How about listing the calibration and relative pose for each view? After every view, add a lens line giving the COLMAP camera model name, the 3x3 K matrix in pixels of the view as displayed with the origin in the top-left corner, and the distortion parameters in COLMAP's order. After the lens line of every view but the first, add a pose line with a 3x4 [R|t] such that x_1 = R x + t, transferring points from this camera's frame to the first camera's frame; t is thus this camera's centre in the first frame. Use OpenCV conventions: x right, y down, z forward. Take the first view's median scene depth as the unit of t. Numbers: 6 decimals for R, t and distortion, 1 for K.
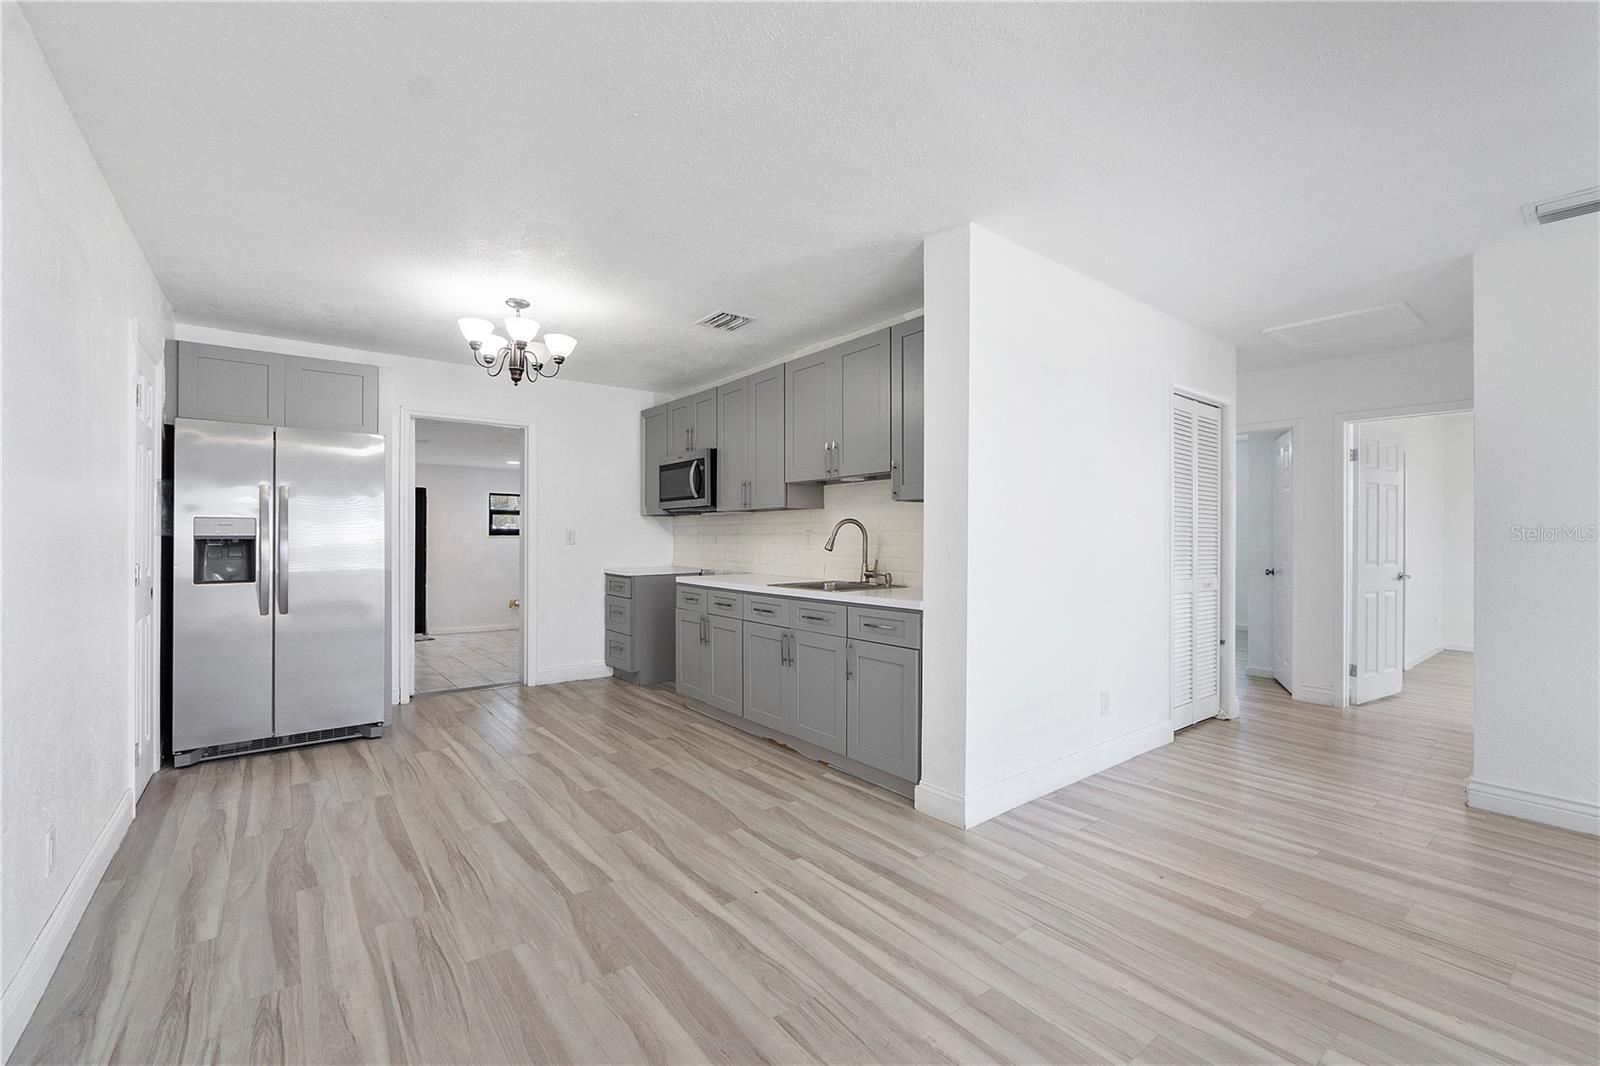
lens RADIAL K [[685.2, 0, 809.2], [0, 685.2, 537.5], [0, 0, 1]] dist [-0.004450, -0.000564]
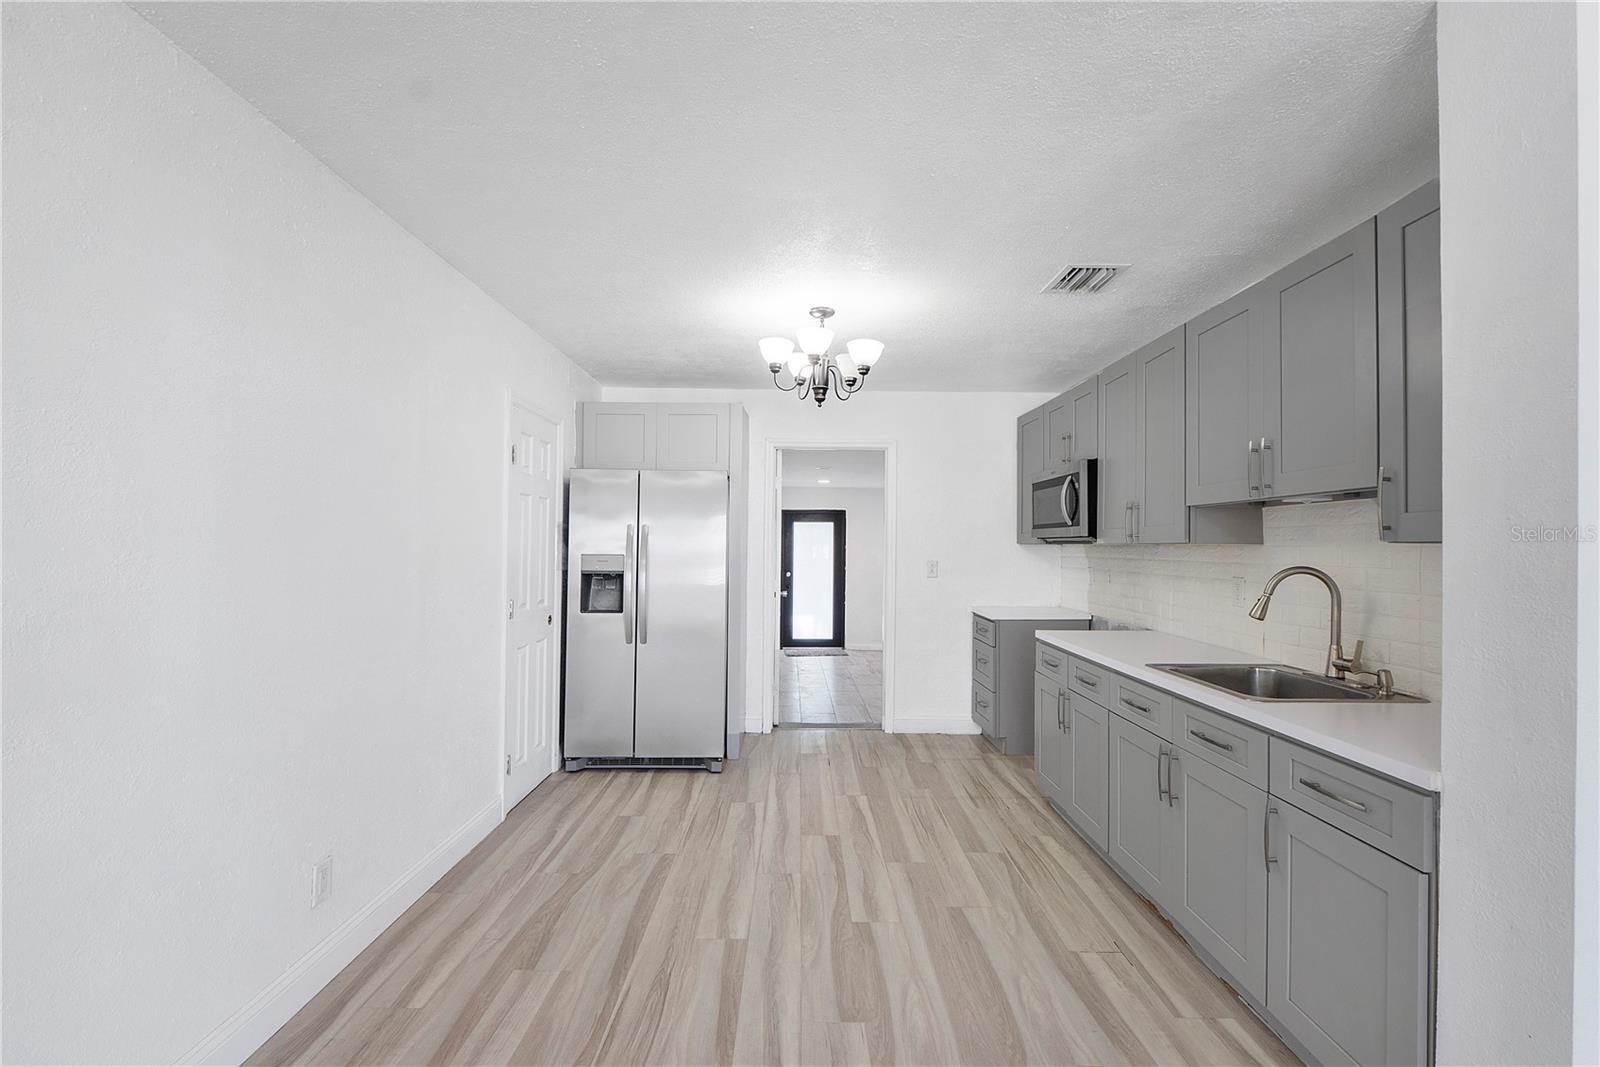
lens RADIAL K [[685.2, 0, 797.1], [0, 685.2, 535.9], [0, 0, 1]] dist [-0.004450, -0.000564]
pose [[0.786265, -0.001206, -0.617888, 0.087858], [-0.008562, 0.999881, -0.012847, -0.045742], [0.617830, 0.015391, 0.786161, 0.297227]]
